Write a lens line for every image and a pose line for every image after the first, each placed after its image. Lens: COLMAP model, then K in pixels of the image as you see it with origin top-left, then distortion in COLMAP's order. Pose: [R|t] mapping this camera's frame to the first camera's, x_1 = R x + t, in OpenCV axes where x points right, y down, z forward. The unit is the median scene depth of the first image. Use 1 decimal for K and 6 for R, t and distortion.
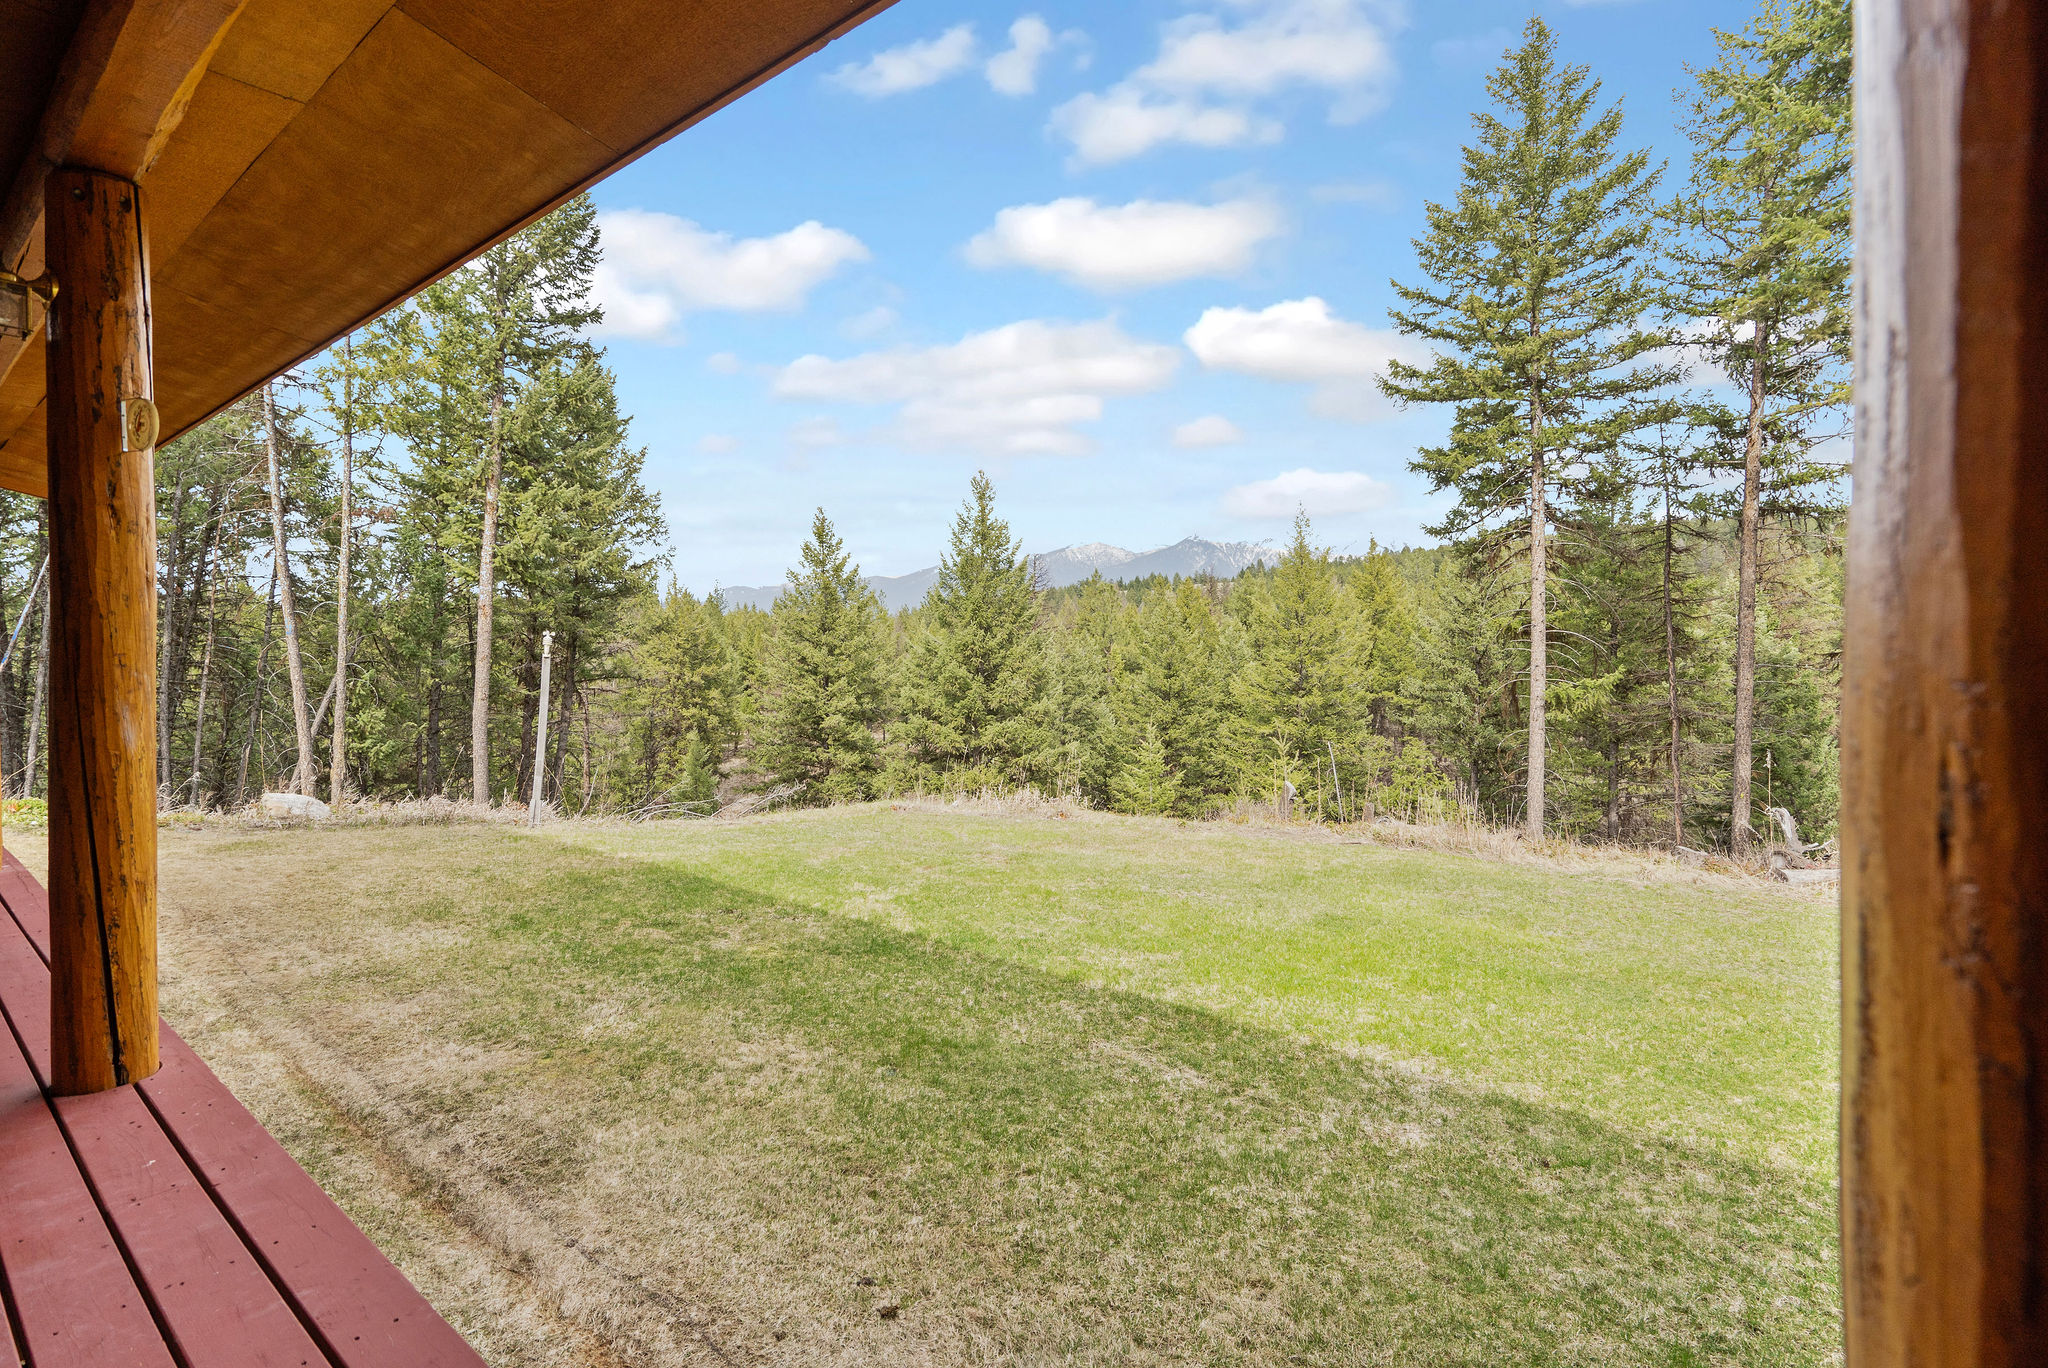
lens RADIAL K [[971.6, 0, 1031.2], [0, 971.6, 631.3], [0, 0, 1]] dist [-0.001726, 0.002297]
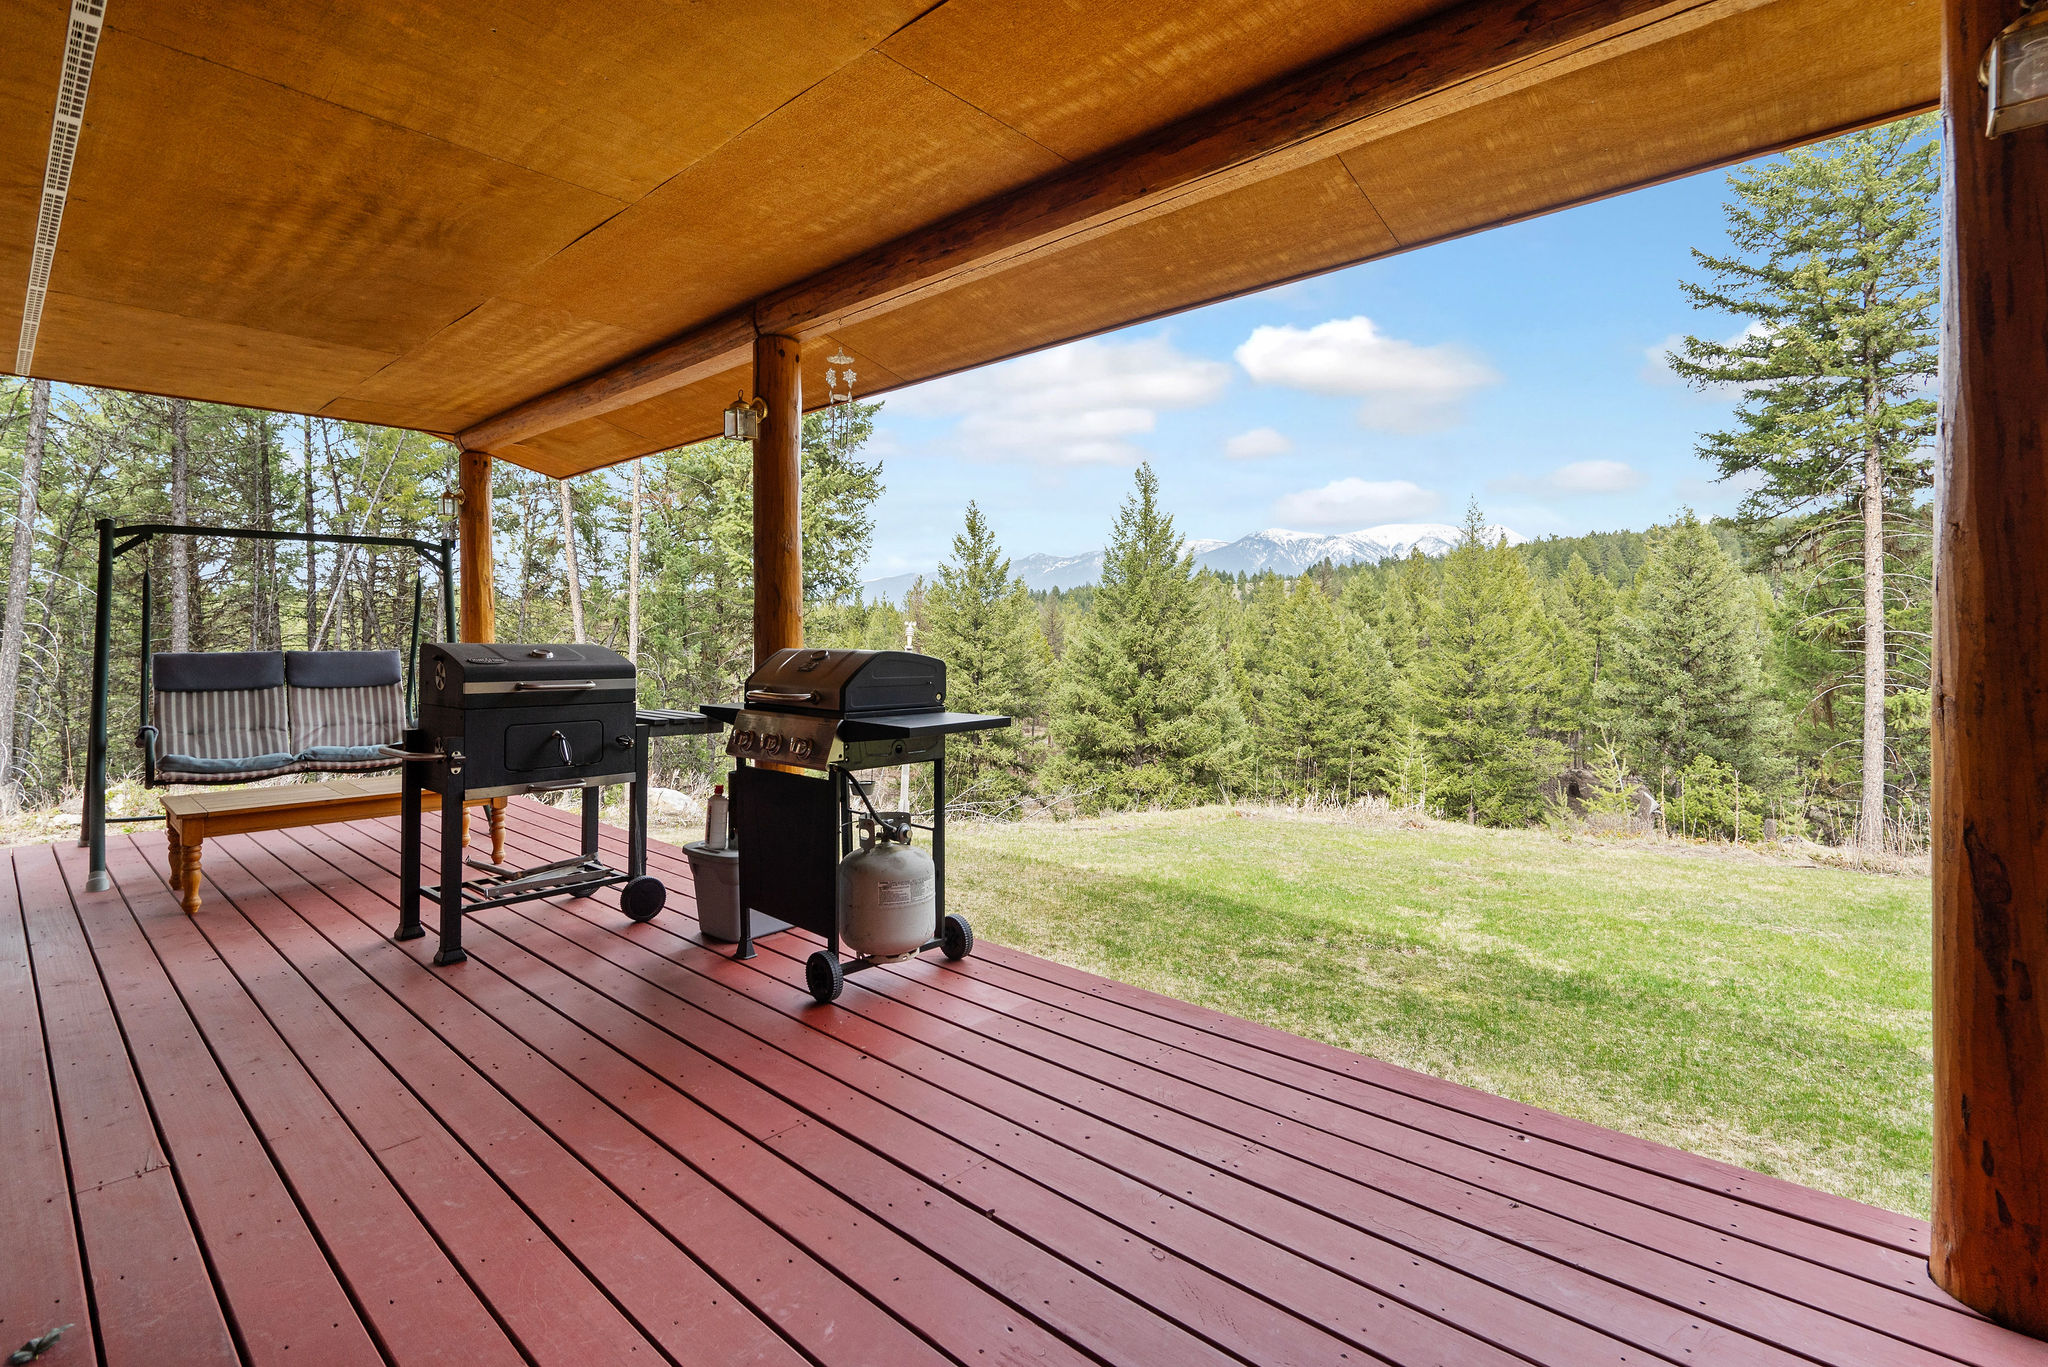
lens RADIAL K [[971.6, 0, 1039.4], [0, 971.6, 635.3], [0, 0, 1]] dist [-0.001726, 0.002297]
pose [[0.998181, 0.009153, -0.059590, -0.103337], [-0.008689, 0.999930, 0.008032, 0.001510], [0.059660, -0.007499, 0.998191, 0.021528]]
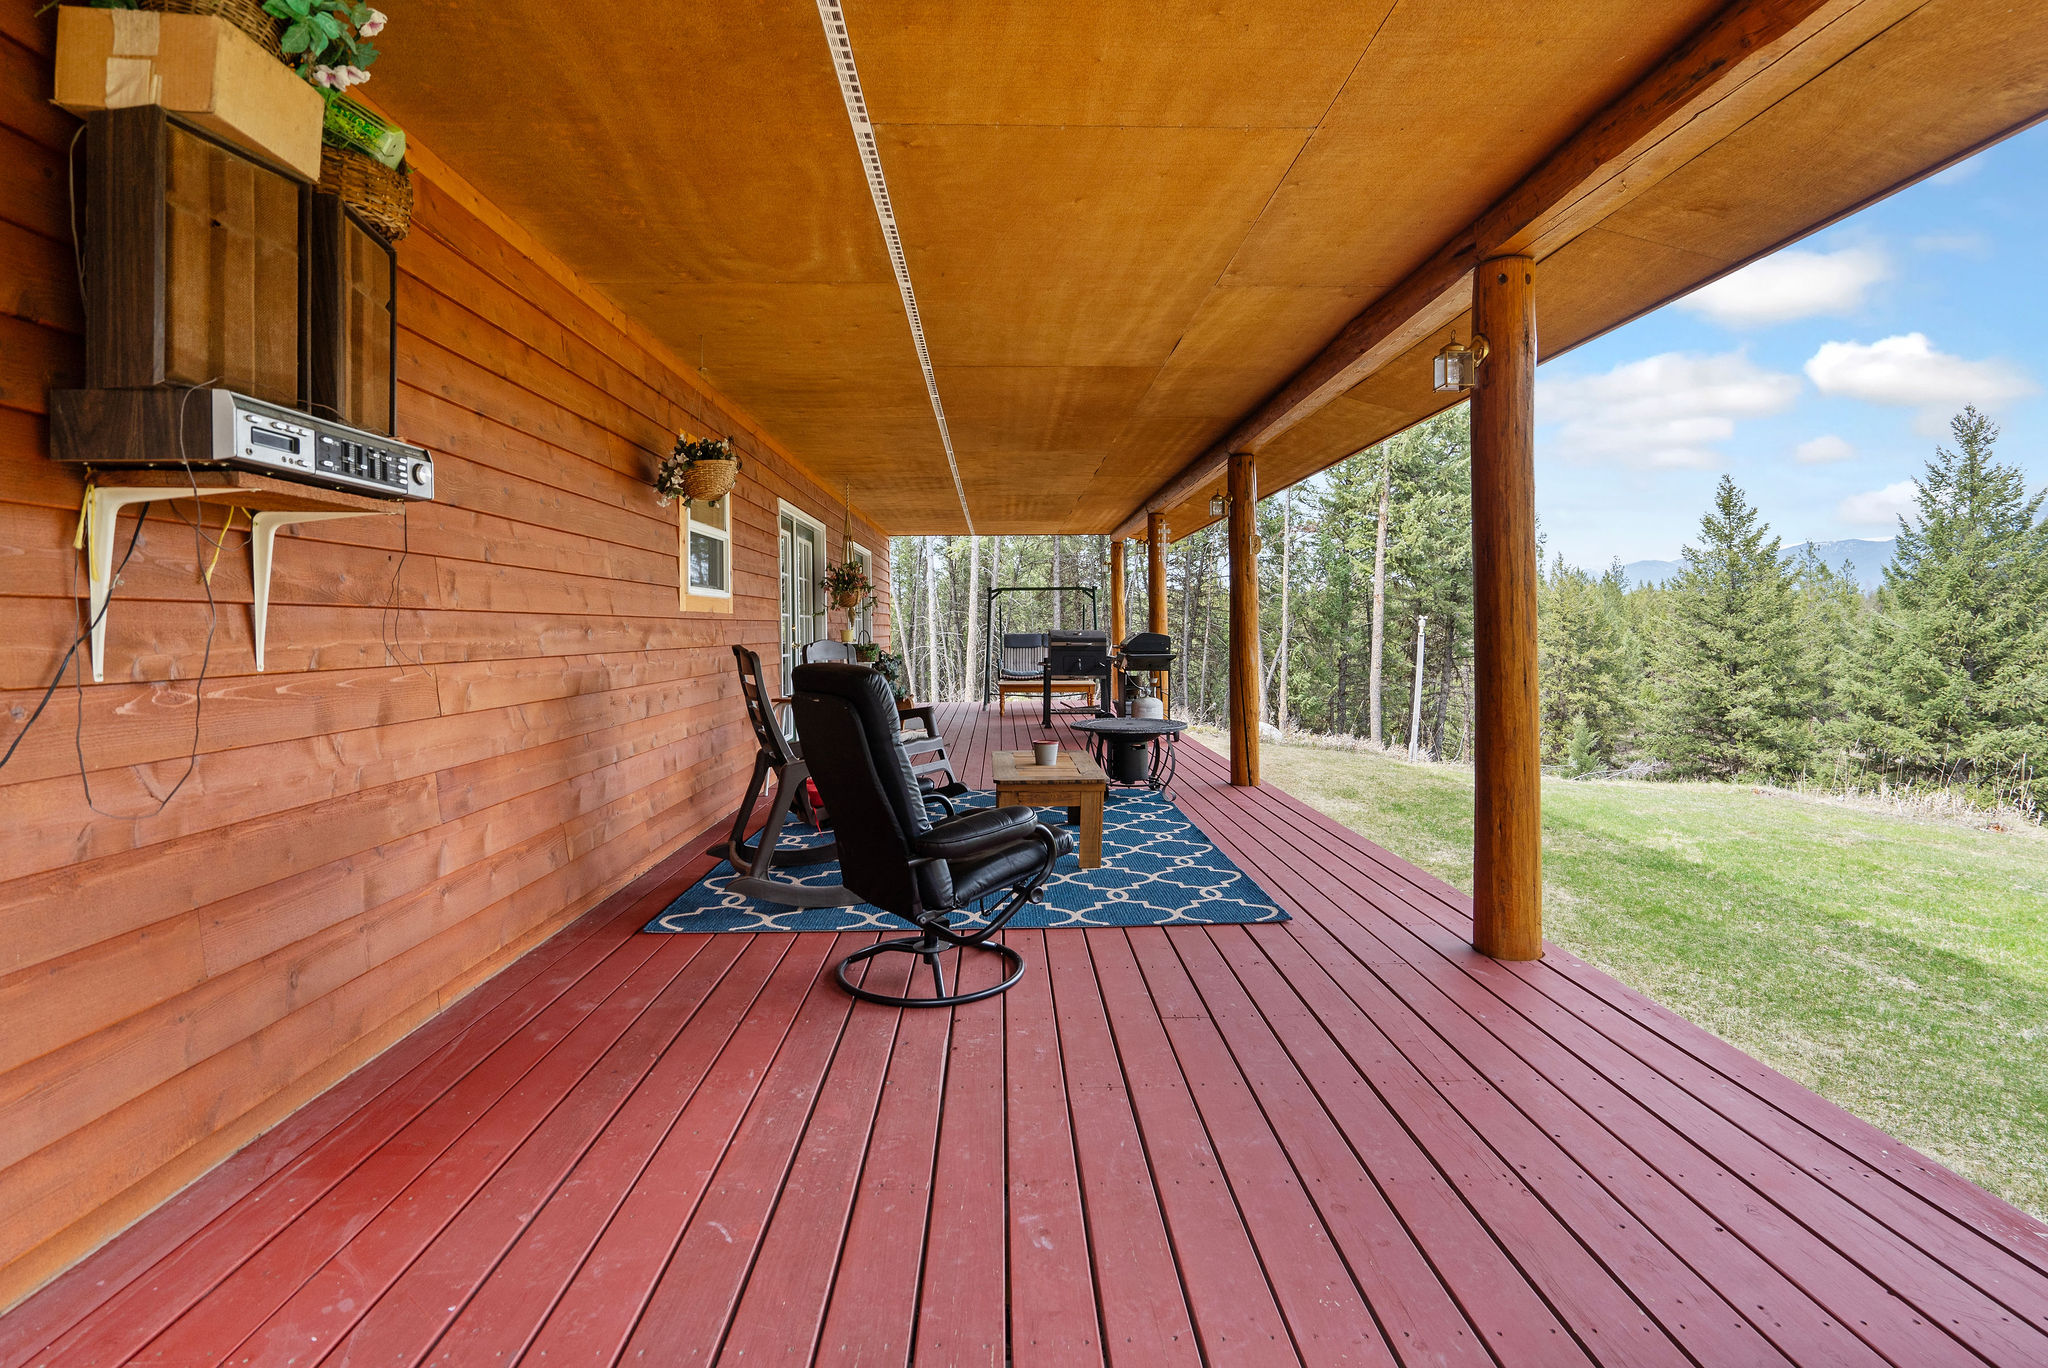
lens RADIAL K [[971.6, 0, 1033.1], [0, 971.6, 614.1], [0, 0, 1]] dist [-0.001726, 0.002297]
pose [[0.655113, -0.000820, -0.755530, 0.047684], [0.002234, 0.999997, 0.000852, -0.001370], [0.755528, -0.002246, 0.655113, -0.081806]]
